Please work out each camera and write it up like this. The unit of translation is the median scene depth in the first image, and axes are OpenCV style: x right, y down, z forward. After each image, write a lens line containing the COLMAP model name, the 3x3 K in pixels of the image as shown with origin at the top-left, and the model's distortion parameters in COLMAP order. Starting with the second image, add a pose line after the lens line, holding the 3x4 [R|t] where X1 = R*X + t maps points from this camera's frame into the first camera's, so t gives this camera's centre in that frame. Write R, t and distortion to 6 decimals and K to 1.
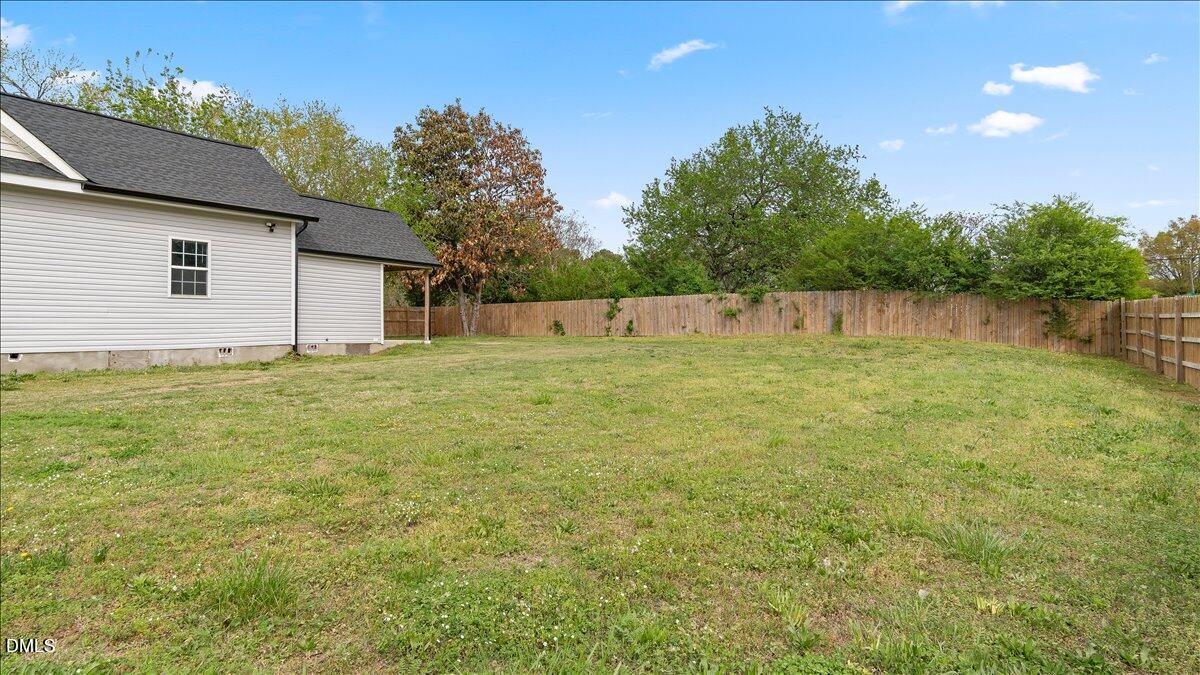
lens RADIAL K [[661.4, 0, 600.0], [0, 661.4, 337.5], [0, 0, 1]] dist [-0.019721, -0.000112]
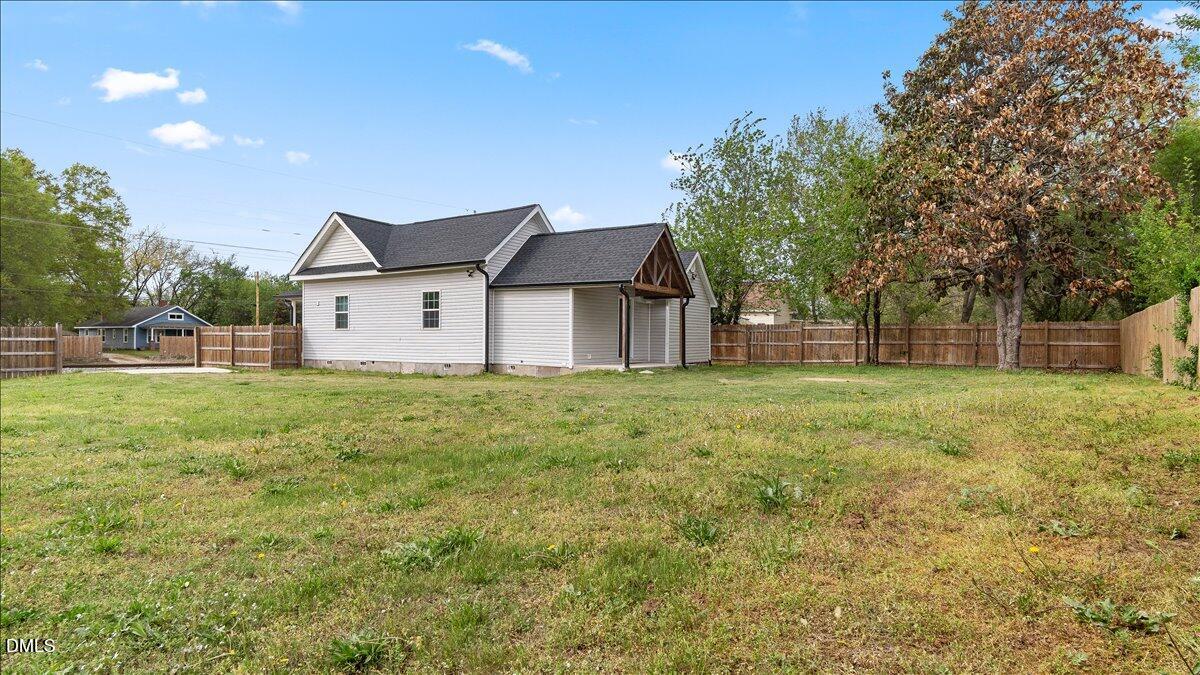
lens RADIAL K [[661.4, 0, 600.0], [0, 661.4, 337.5], [0, 0, 1]] dist [-0.019721, -0.000112]
pose [[0.001085, -0.016549, -0.999862, 0.878640], [-0.028102, 0.999468, -0.016573, -0.027534], [0.999604, 0.028116, 0.000620, 1.366159]]
